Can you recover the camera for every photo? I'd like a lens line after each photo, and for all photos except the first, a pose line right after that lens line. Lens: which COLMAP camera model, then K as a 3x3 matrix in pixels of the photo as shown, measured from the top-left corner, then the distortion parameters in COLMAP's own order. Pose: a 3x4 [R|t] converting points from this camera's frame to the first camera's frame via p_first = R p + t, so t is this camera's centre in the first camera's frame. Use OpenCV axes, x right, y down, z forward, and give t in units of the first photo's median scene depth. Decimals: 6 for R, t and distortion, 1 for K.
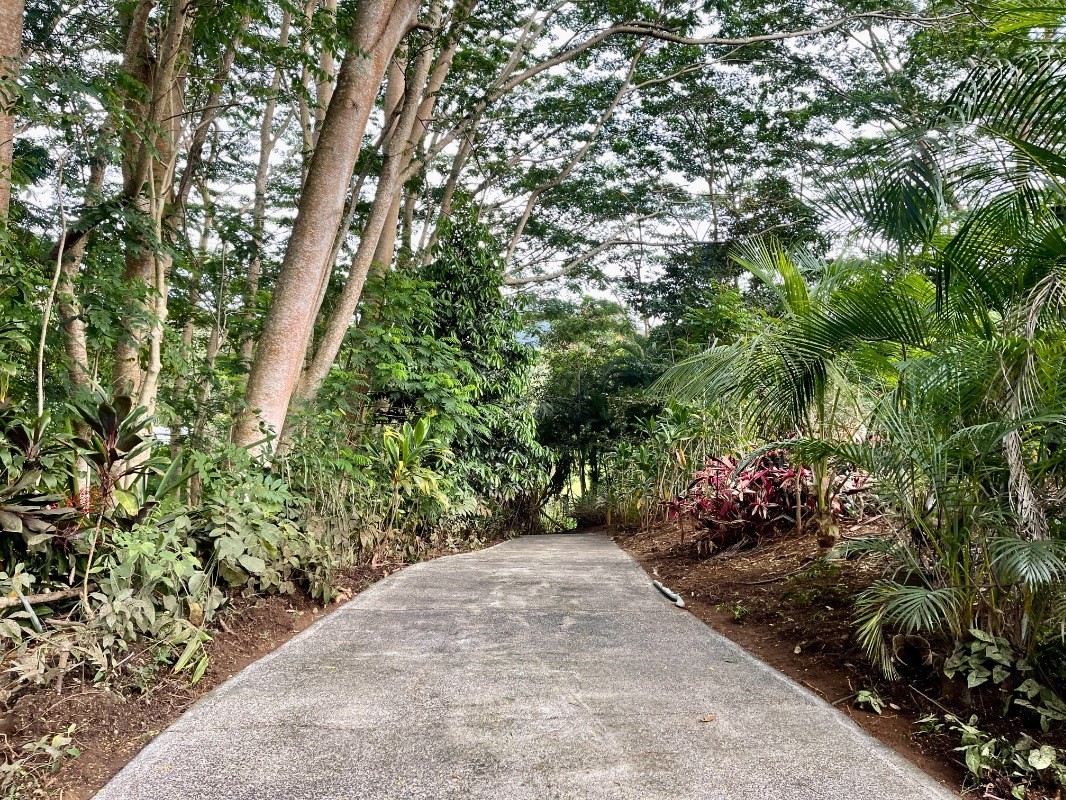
lens RADIAL K [[807.2, 0, 535.4], [0, 807.2, 405.9], [0, 0, 1]] dist [0.085164, -0.104080]
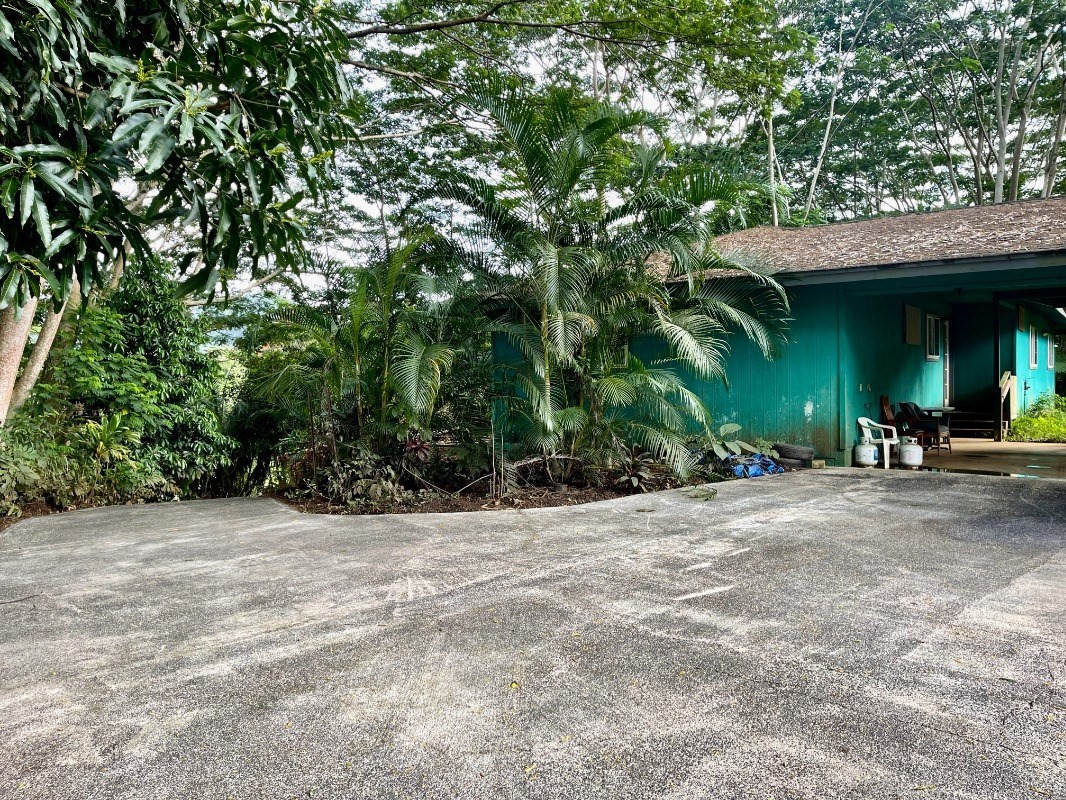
lens RADIAL K [[807.7, 0, 535.1], [0, 807.7, 396.3], [0, 0, 1]] dist [0.037389, -0.005019]
pose [[0.943171, -0.039291, 0.329978, 0.064166], [0.040835, 0.999163, 0.002252, 0.005906], [-0.329791, 0.011350, 0.943986, -0.454330]]
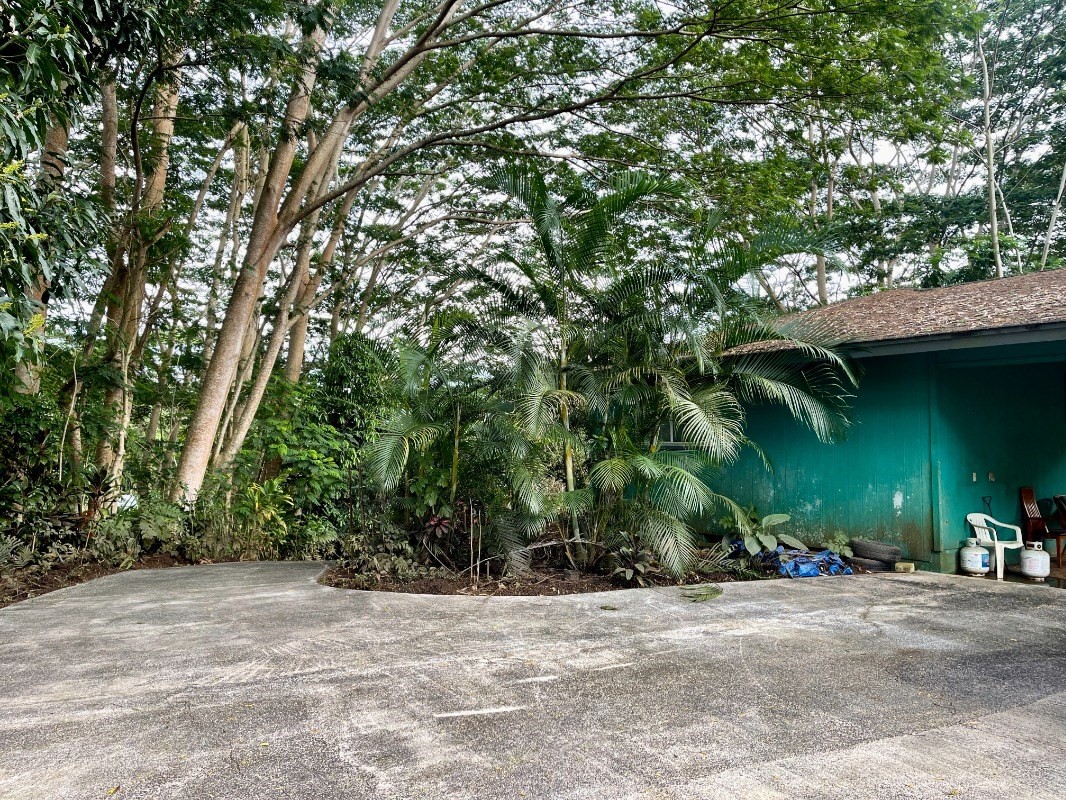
lens RADIAL K [[807.2, 0, 535.4], [0, 807.2, 405.9], [0, 0, 1]] dist [0.085164, -0.104080]
pose [[0.999654, -0.011838, 0.023497, 0.230003], [0.013657, 0.996794, -0.078832, 0.002648], [-0.022488, 0.079126, 0.996611, -0.467649]]
